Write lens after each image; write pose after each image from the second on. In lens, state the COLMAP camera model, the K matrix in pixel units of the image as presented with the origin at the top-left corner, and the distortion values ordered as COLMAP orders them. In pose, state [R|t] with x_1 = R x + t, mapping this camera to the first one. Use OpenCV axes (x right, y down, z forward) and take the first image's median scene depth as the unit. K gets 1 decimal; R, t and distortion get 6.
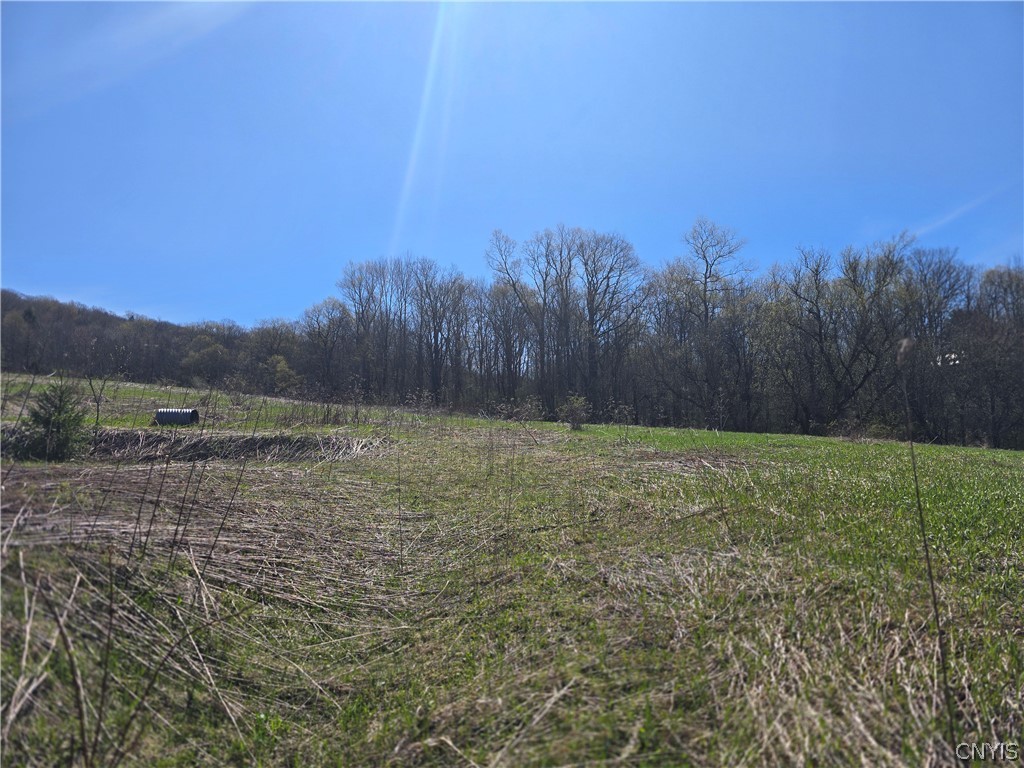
lens RADIAL K [[679.3, 0, 512.0], [0, 679.3, 384.0], [0, 0, 1]] dist [0.046578, -0.046030]
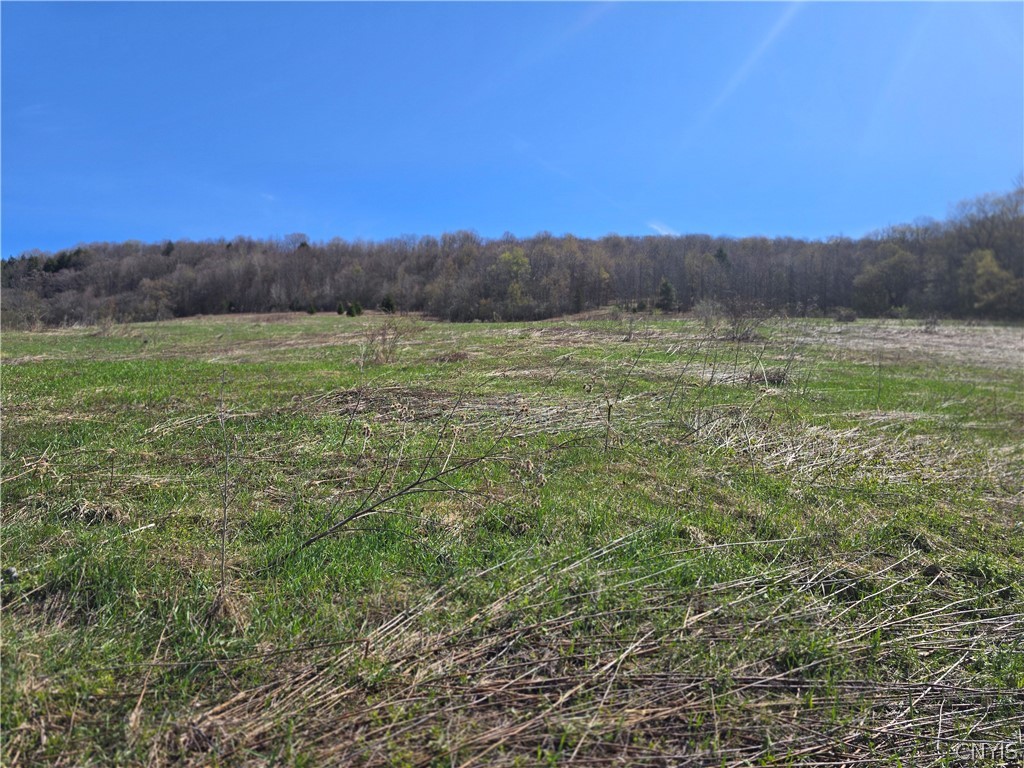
lens RADIAL K [[679.3, 0, 512.0], [0, 679.3, 384.0], [0, 0, 1]] dist [0.046578, -0.046030]
pose [[0.561825, -0.001497, -0.827255, -0.071583], [0.093291, 0.993734, 0.061560, 0.000866], [0.821979, -0.111761, 0.558444, 0.307236]]
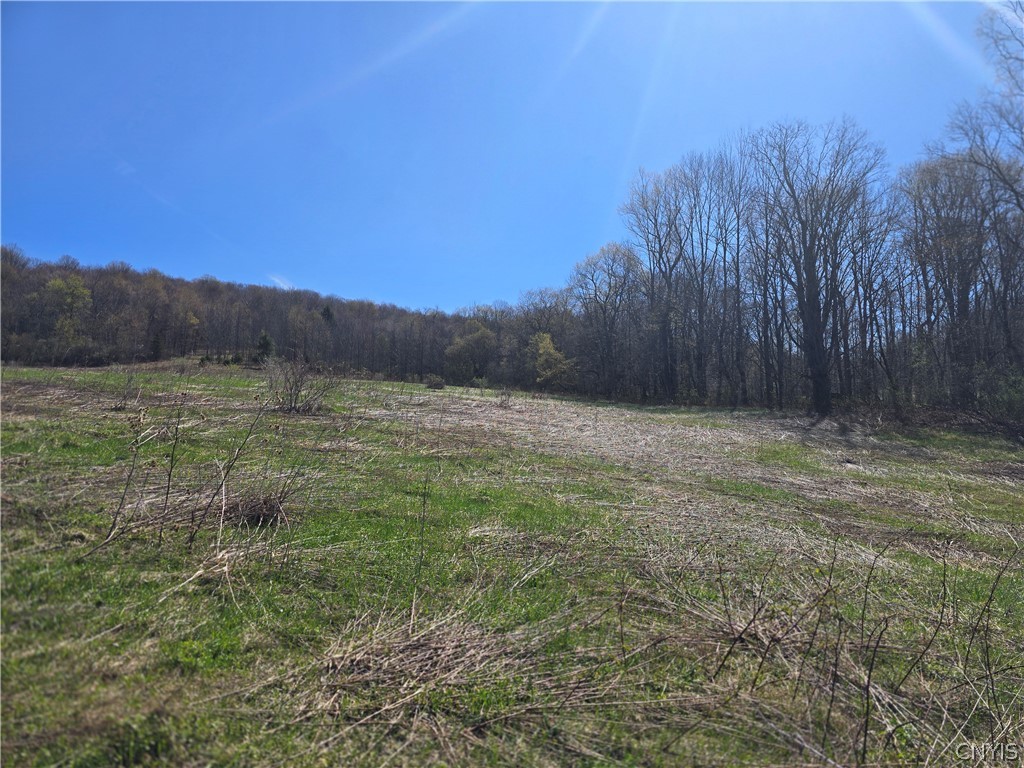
lens RADIAL K [[679.3, 0, 512.0], [0, 679.3, 384.0], [0, 0, 1]] dist [0.046578, -0.046030]
pose [[0.914899, -0.027230, -0.402763, -0.088183], [0.036442, 0.999220, 0.015225, -0.000113], [0.402034, -0.028607, 0.915178, 0.343930]]
